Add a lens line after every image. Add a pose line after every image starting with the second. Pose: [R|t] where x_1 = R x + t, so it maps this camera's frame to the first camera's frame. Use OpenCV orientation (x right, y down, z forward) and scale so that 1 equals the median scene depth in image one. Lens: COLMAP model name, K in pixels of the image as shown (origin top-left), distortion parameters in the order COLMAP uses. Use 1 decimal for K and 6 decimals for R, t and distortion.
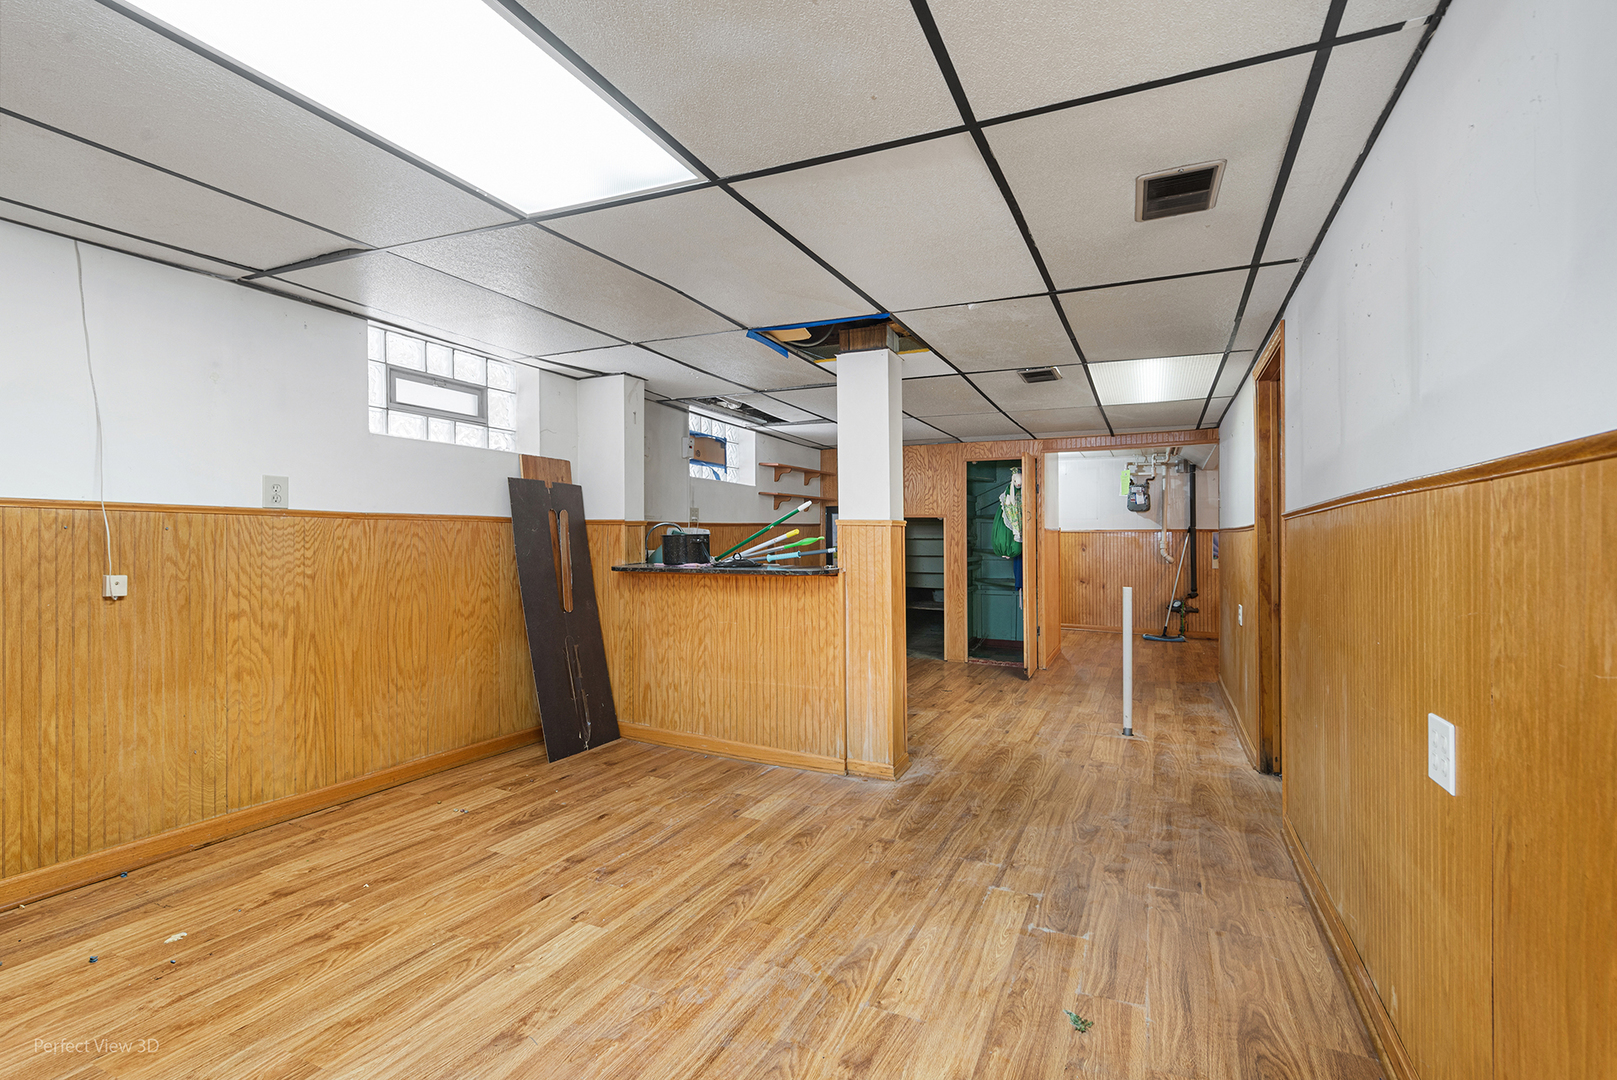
lens RADIAL K [[766.3, 0, 804.9], [0, 766.3, 542.1], [0, 0, 1]] dist [0.001913, 0.000221]
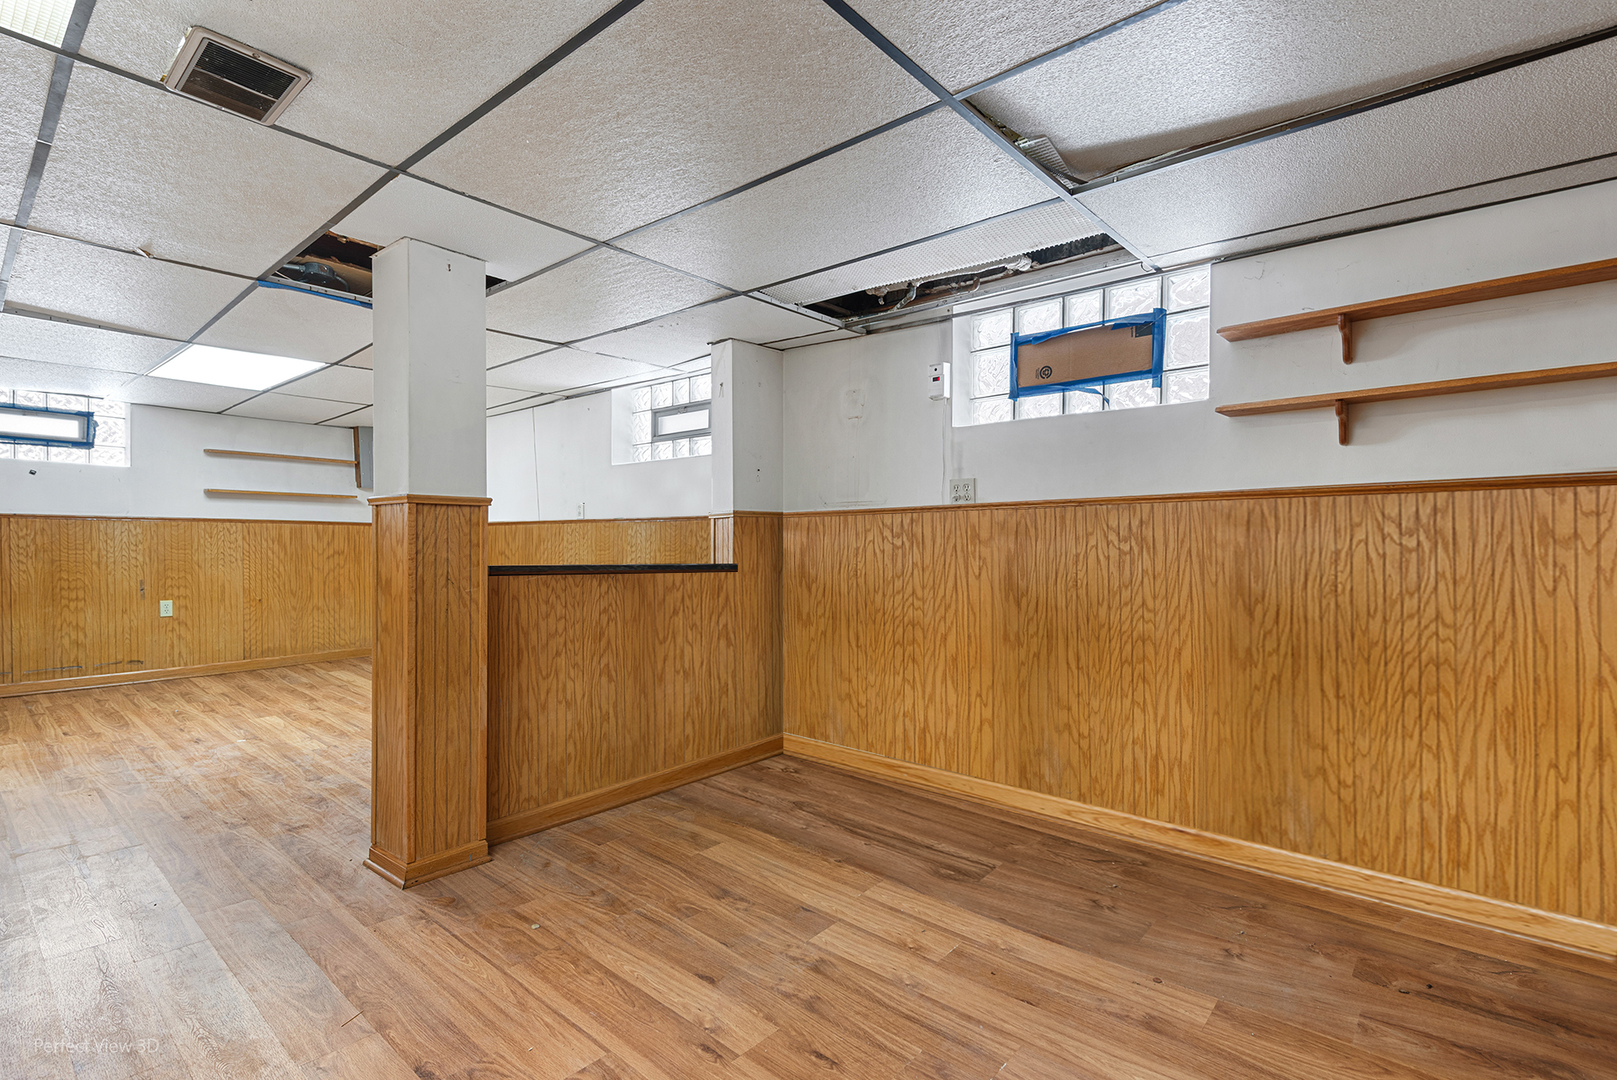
lens RADIAL K [[766.3, 0, 801.1], [0, 766.3, 538.3], [0, 0, 1]] dist [0.001913, 0.000221]
pose [[-0.284846, 0.011157, -0.958508, 0.667870], [0.007888, 0.999926, 0.009295, -0.007350], [0.958541, -0.004913, -0.284913, 1.529712]]
